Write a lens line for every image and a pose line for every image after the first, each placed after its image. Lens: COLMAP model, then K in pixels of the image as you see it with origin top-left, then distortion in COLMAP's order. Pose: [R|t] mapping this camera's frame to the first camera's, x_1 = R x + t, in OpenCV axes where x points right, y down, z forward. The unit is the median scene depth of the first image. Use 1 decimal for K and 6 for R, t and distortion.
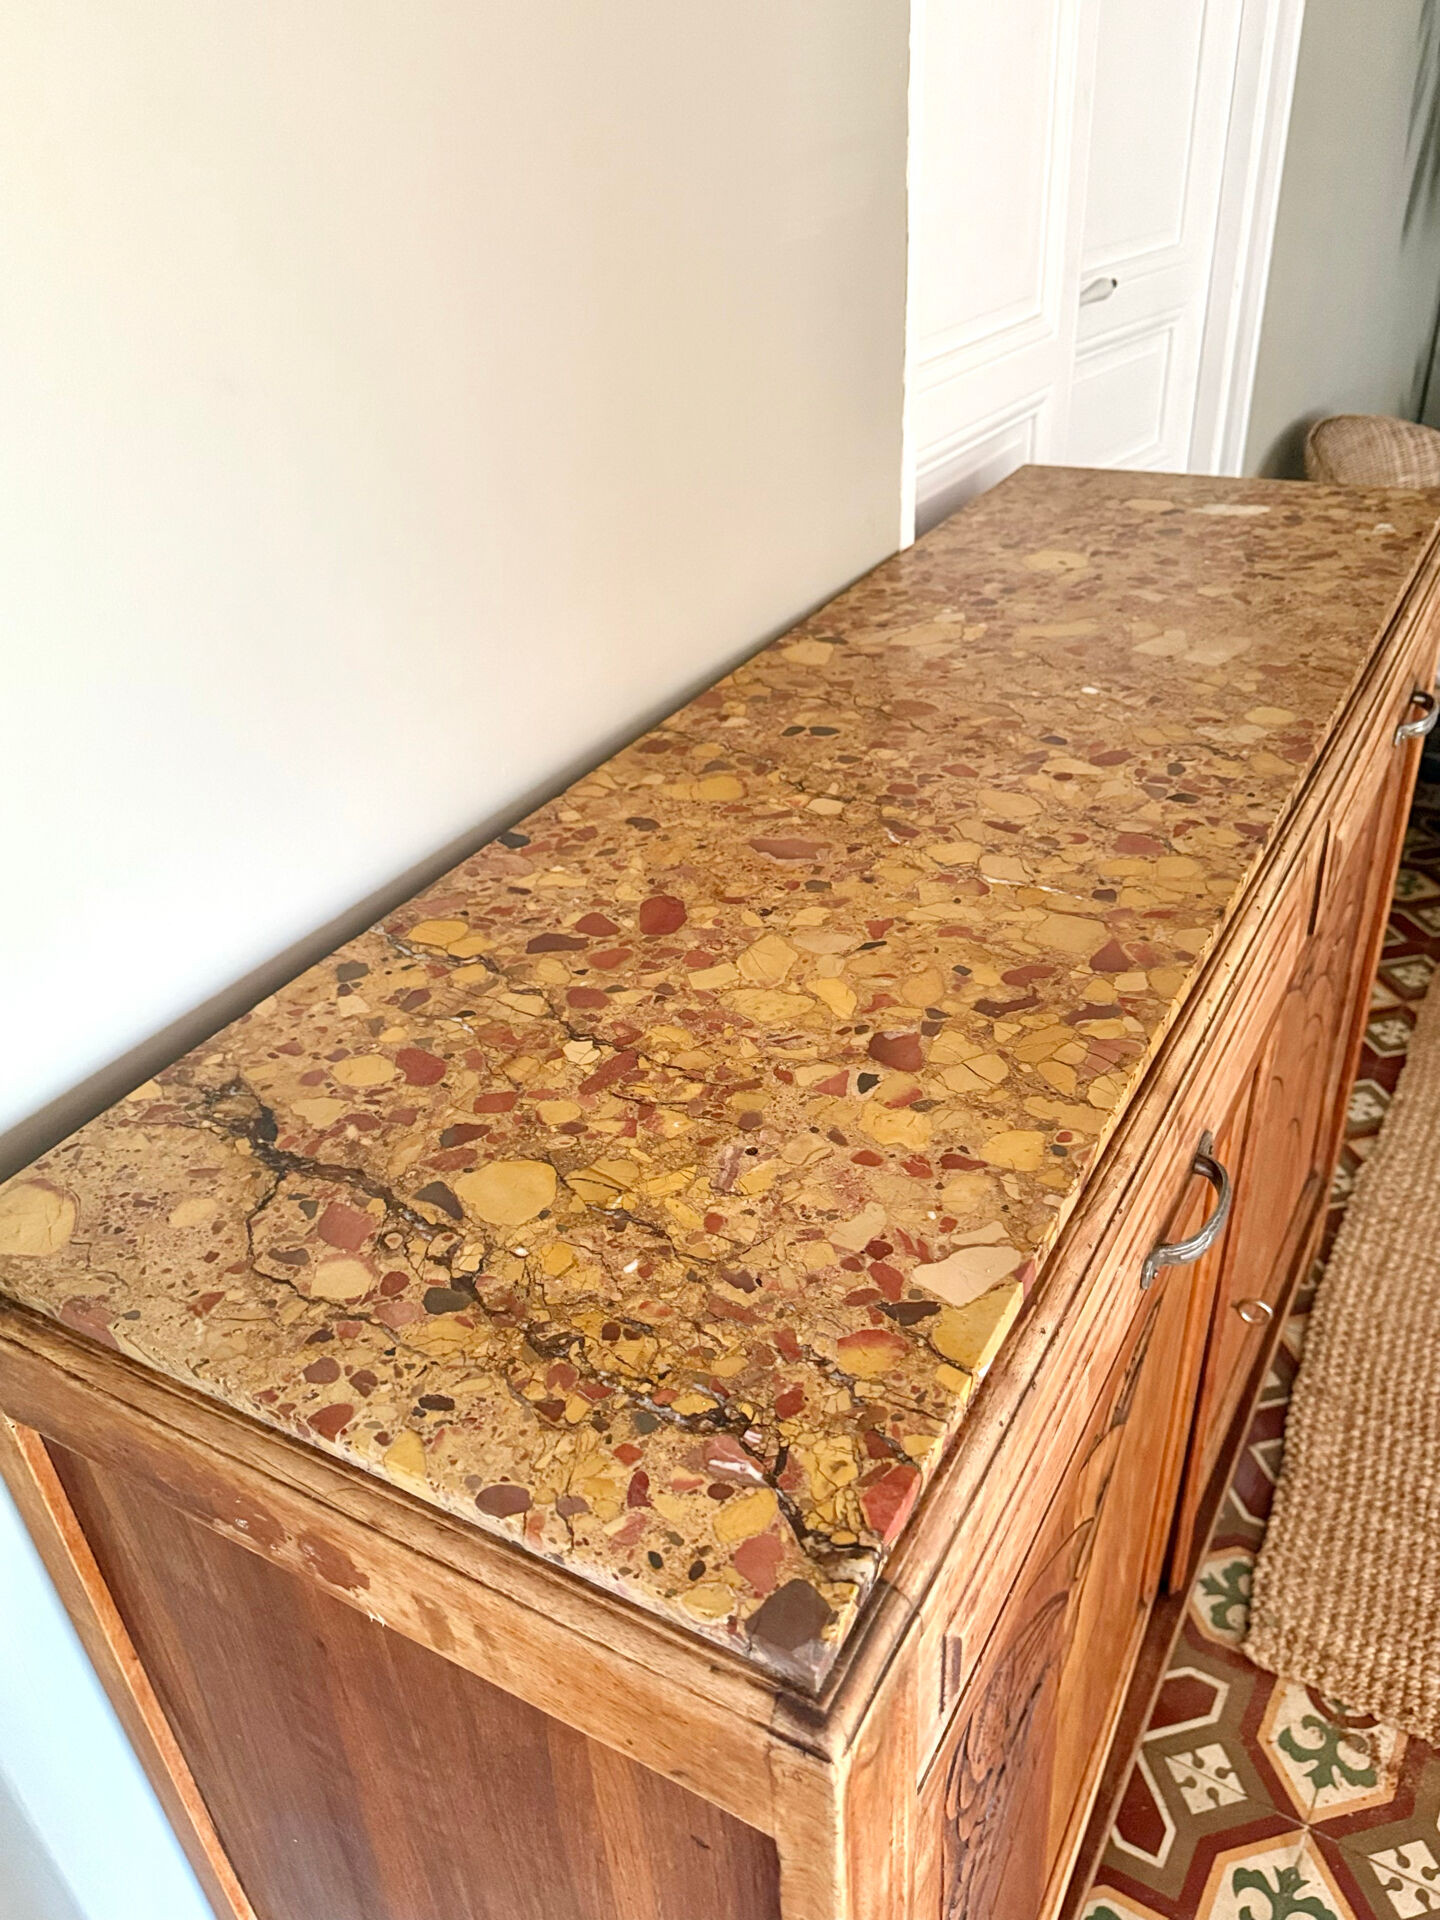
lens RADIAL K [[1460.8, 0, 705.2], [0, 1460.8, 964.6], [0, 0, 1]] dist [0.070072, -0.109260]
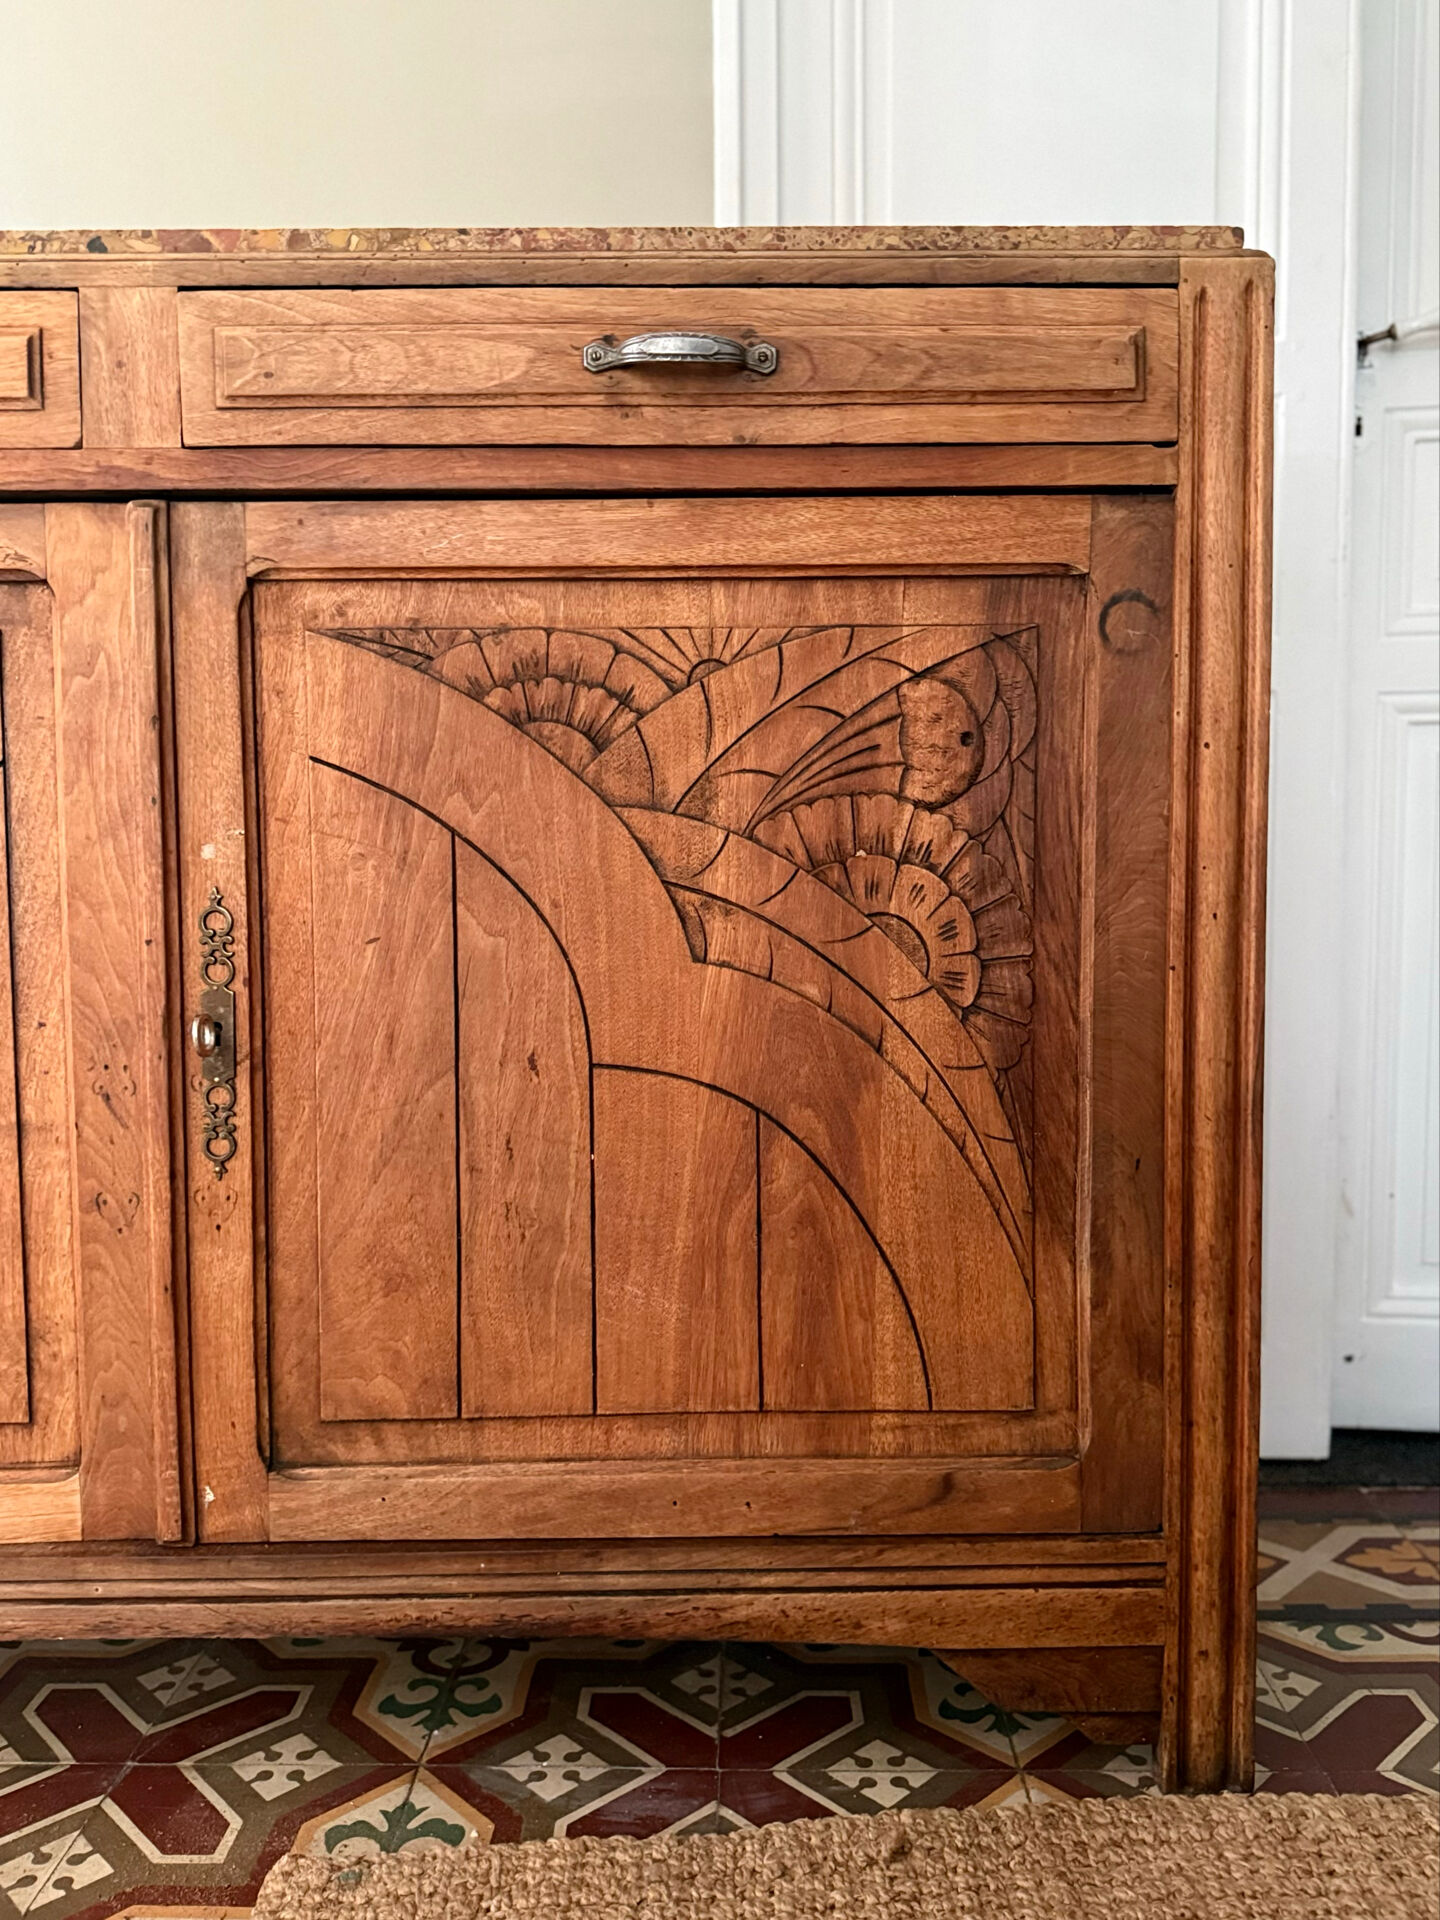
lens RADIAL K [[1460.8, 0, 739.0], [0, 1460.8, 986.3], [0, 0, 1]] dist [0.070072, -0.109260]
pose [[0.520551, 0.109444, -0.846787, 1.160616], [-0.473932, 0.861981, -0.179935, 0.221427], [0.710222, 0.494985, 0.500574, 0.814124]]
